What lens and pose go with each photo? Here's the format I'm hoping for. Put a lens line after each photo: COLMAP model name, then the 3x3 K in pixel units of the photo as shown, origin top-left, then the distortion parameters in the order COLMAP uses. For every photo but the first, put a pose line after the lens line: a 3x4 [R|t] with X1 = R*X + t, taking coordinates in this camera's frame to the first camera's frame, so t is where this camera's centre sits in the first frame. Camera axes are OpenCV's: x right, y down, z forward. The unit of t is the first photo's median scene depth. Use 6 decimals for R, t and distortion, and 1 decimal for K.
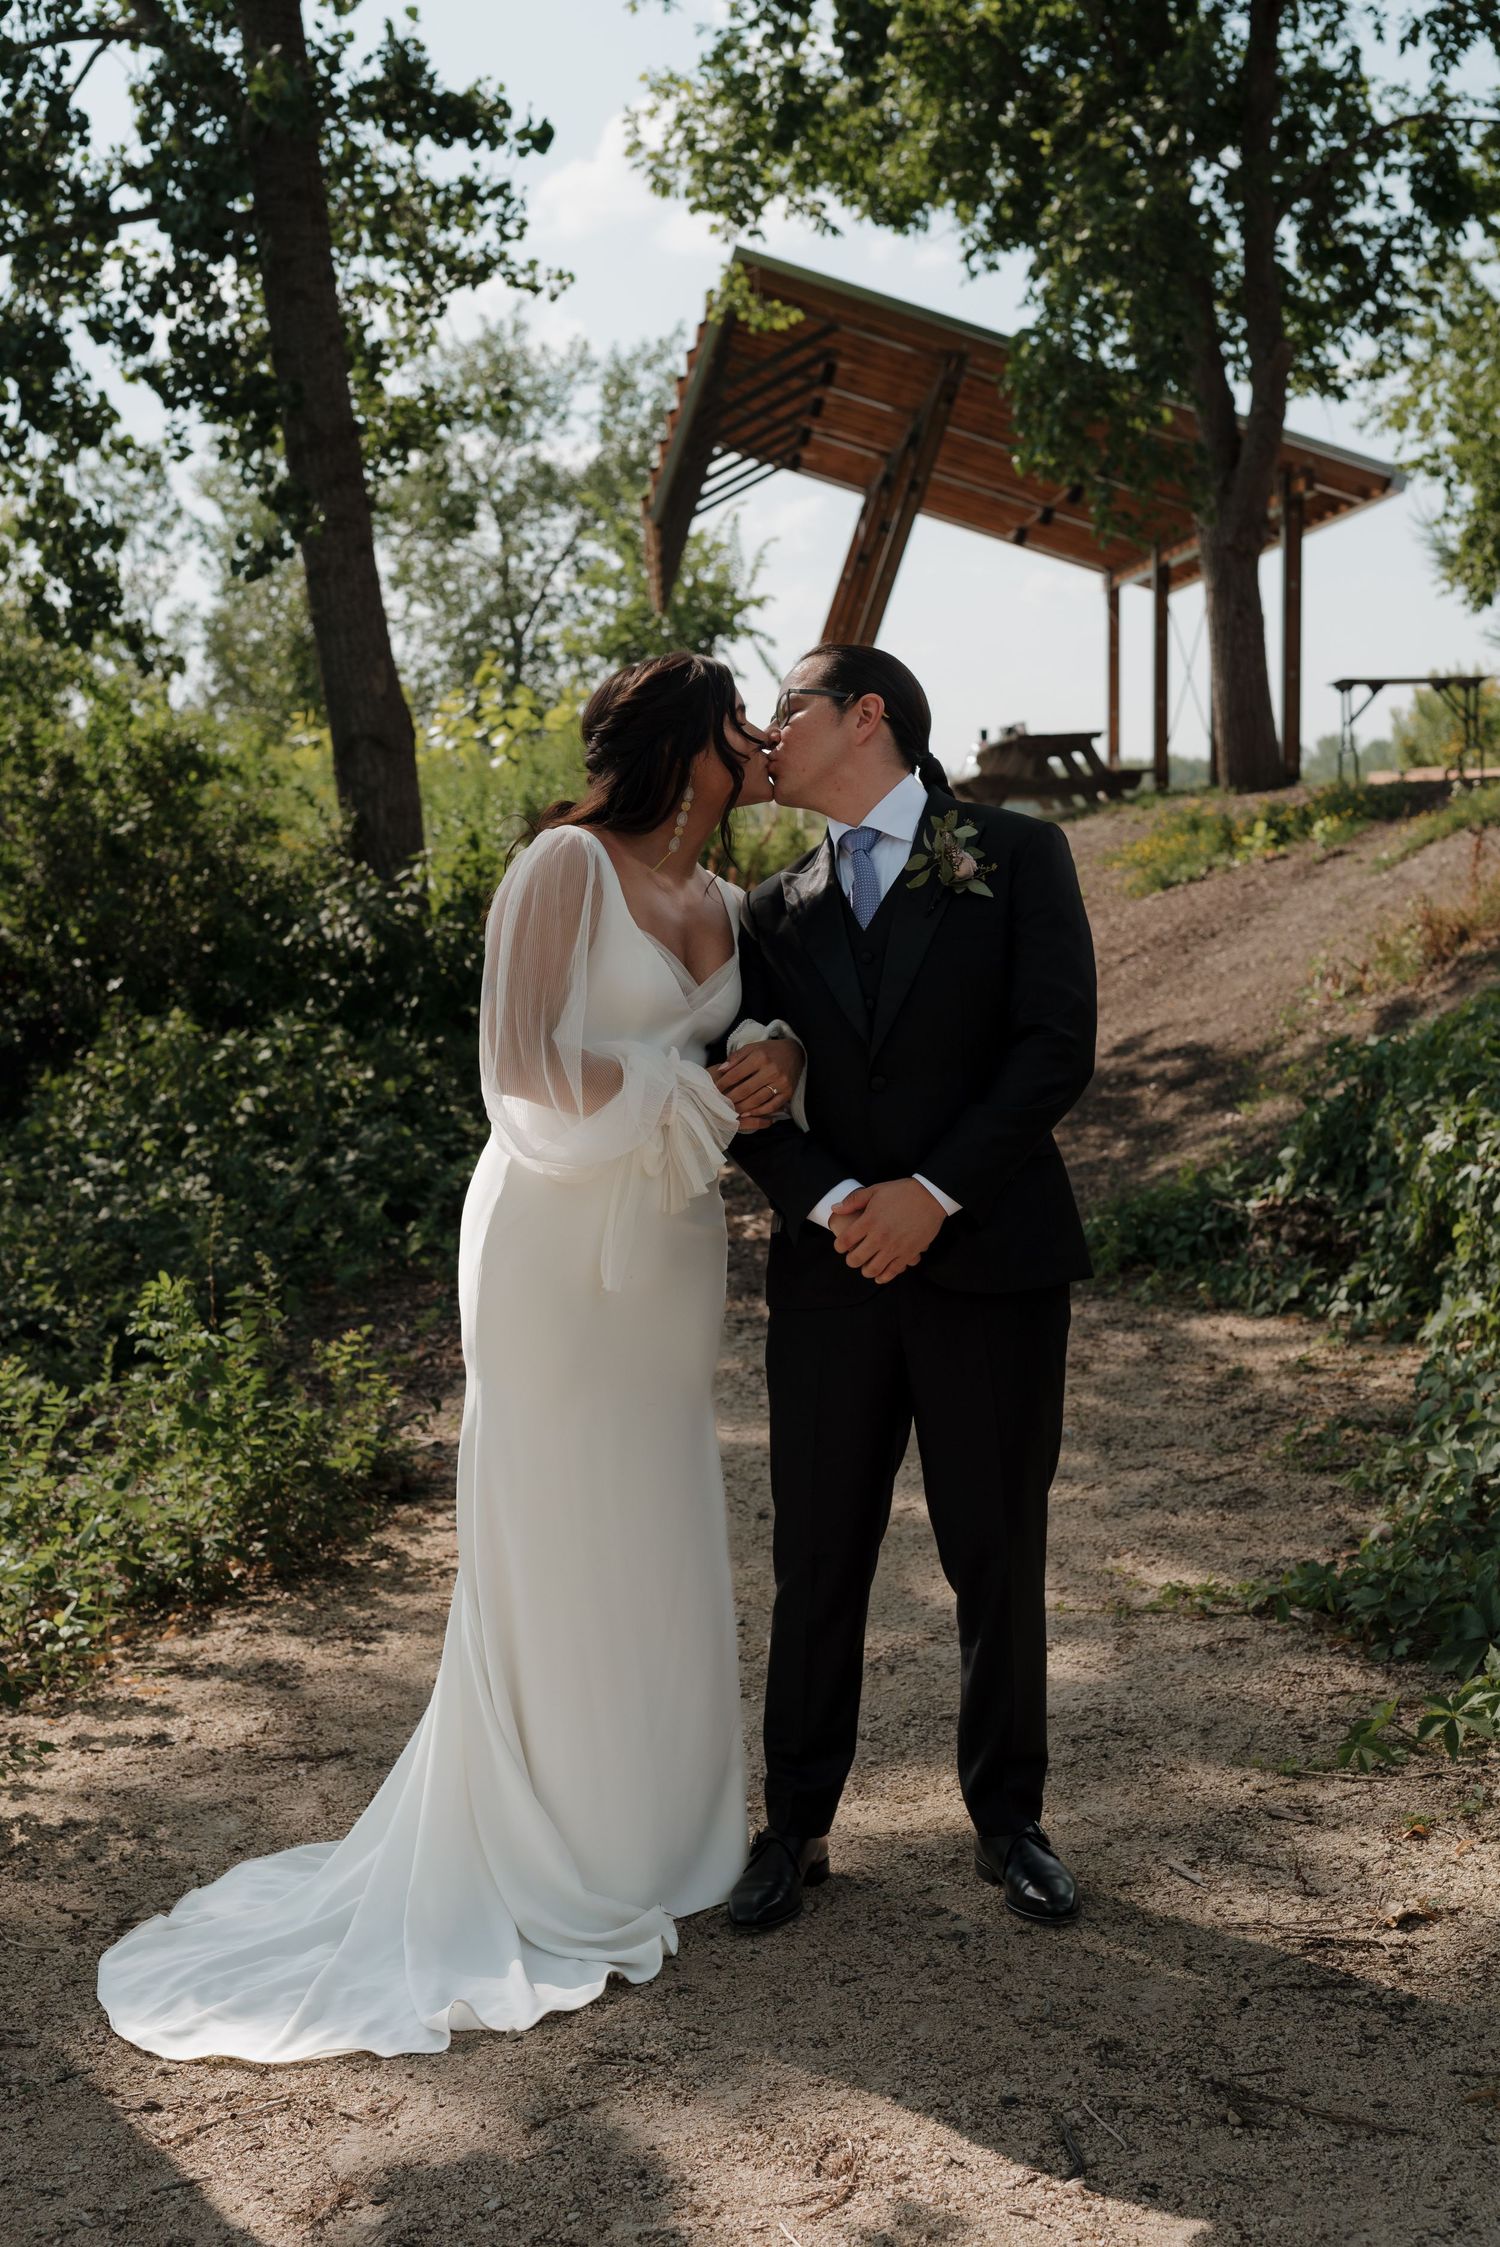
lens RADIAL K [[3239.2, 0, 742.4], [0, 3239.2, 1131.7], [0, 0, 1]] dist [0.021024, 0.000000]
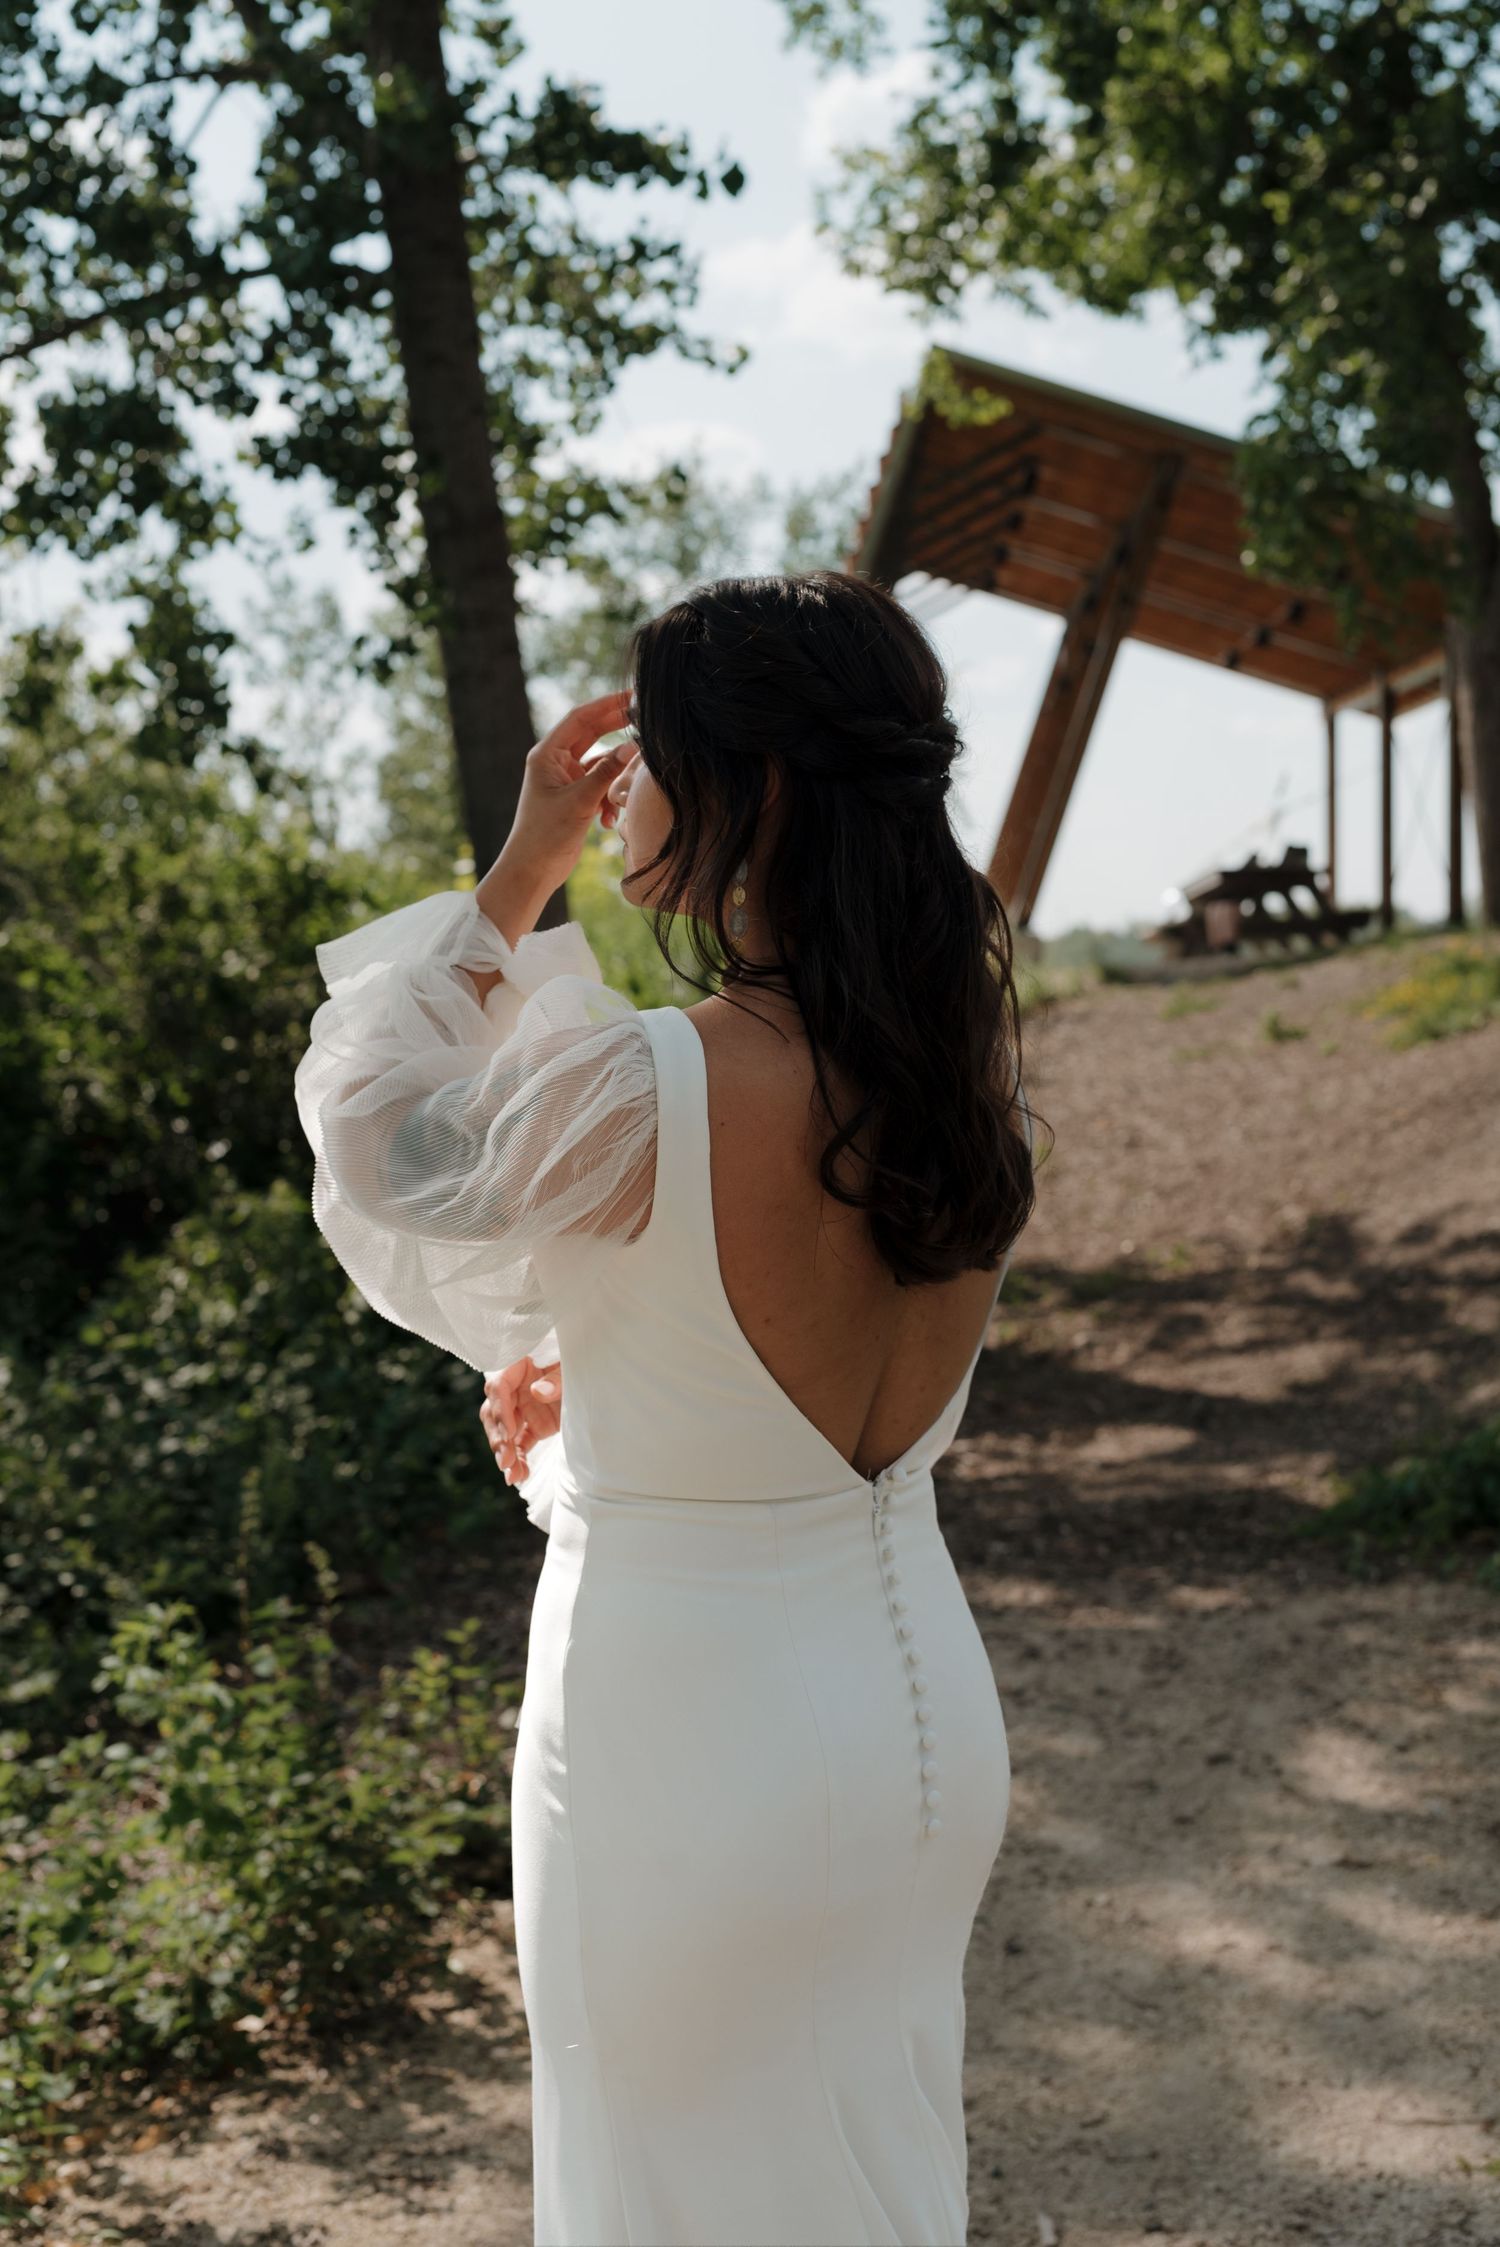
lens RADIAL K [[3239.2, 0, 744.9], [0, 3239.2, 1116.0], [0, 0, 1]] dist [0.021024, 0.000000]
pose [[0.998514, 0.002354, -0.054443, -0.006388], [-0.005070, 0.998746, -0.049807, -0.011551], [0.054258, 0.050009, 0.997274, 0.137001]]
